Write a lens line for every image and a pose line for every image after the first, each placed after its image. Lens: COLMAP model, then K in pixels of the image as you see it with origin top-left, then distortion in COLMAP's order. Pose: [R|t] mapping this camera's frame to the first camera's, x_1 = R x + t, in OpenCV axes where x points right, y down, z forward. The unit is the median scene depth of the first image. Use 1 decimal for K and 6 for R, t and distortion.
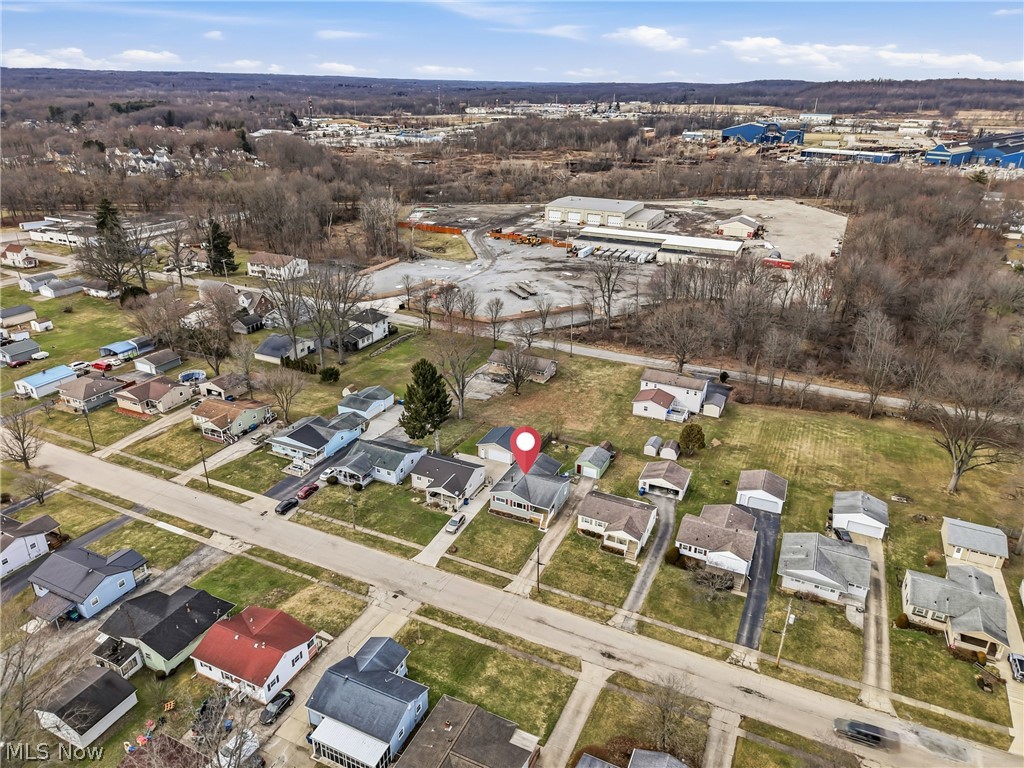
lens RADIAL K [[684.4, 0, 512.0], [0, 684.4, 384.0], [0, 0, 1]] dist [0.017290, -0.001155]
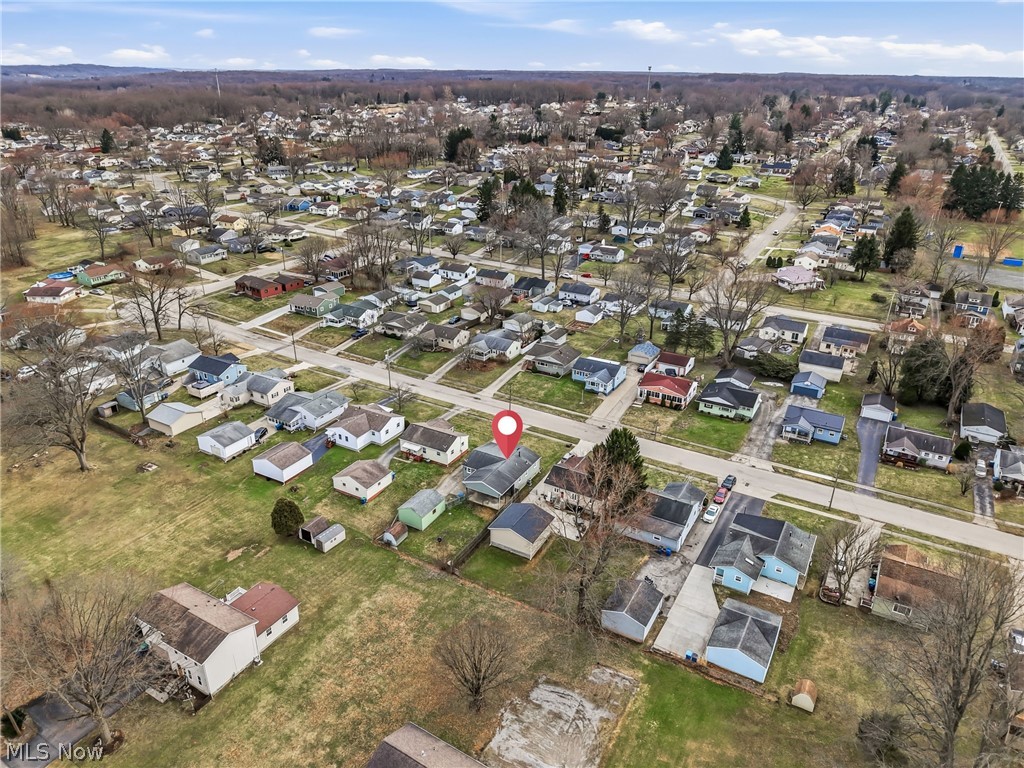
lens RADIAL K [[684.4, 0, 512.0], [0, 684.4, 384.0], [0, 0, 1]] dist [0.017290, -0.001155]
pose [[-0.996172, -0.060253, 0.063330, -0.051745], [0.006737, 0.669417, 0.742856, -0.787697], [-0.087153, 0.740440, -0.666448, 1.767406]]
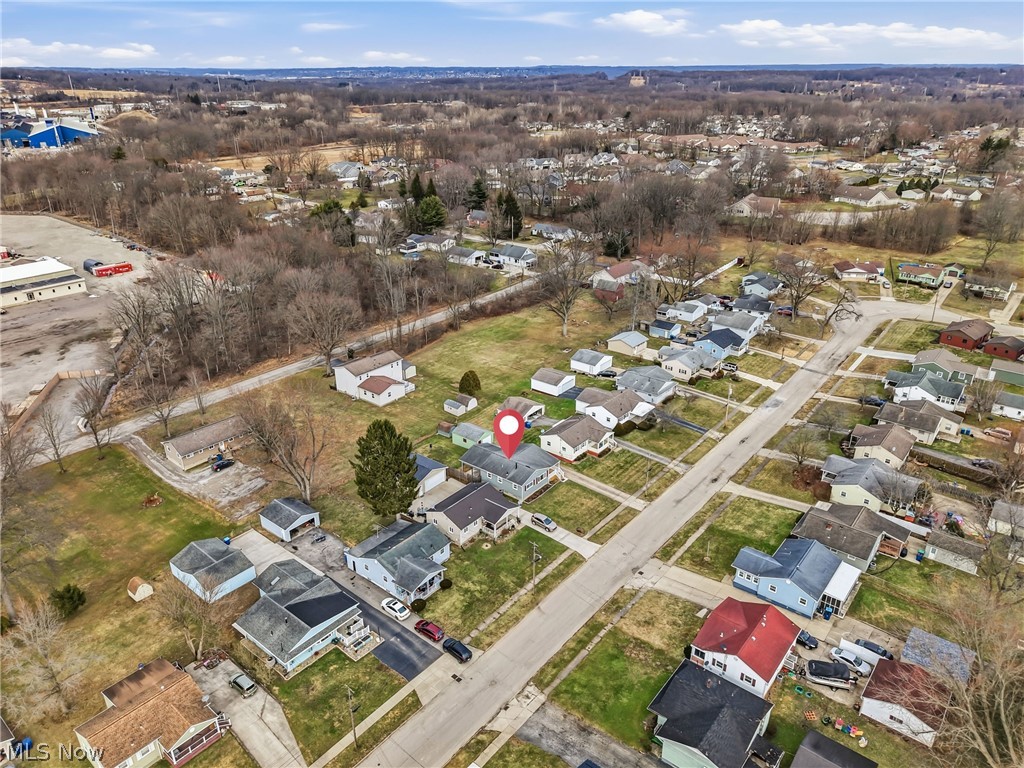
lens RADIAL K [[697.1, 0, 513.4], [0, 697.1, 421.1], [0, 0, 1]] dist [0.024824, -0.000030]
pose [[0.240362, -0.450282, 0.859925, -0.922608], [0.395655, 0.854412, 0.336804, -0.285185], [-0.886388, 0.259279, 0.383525, 0.642887]]
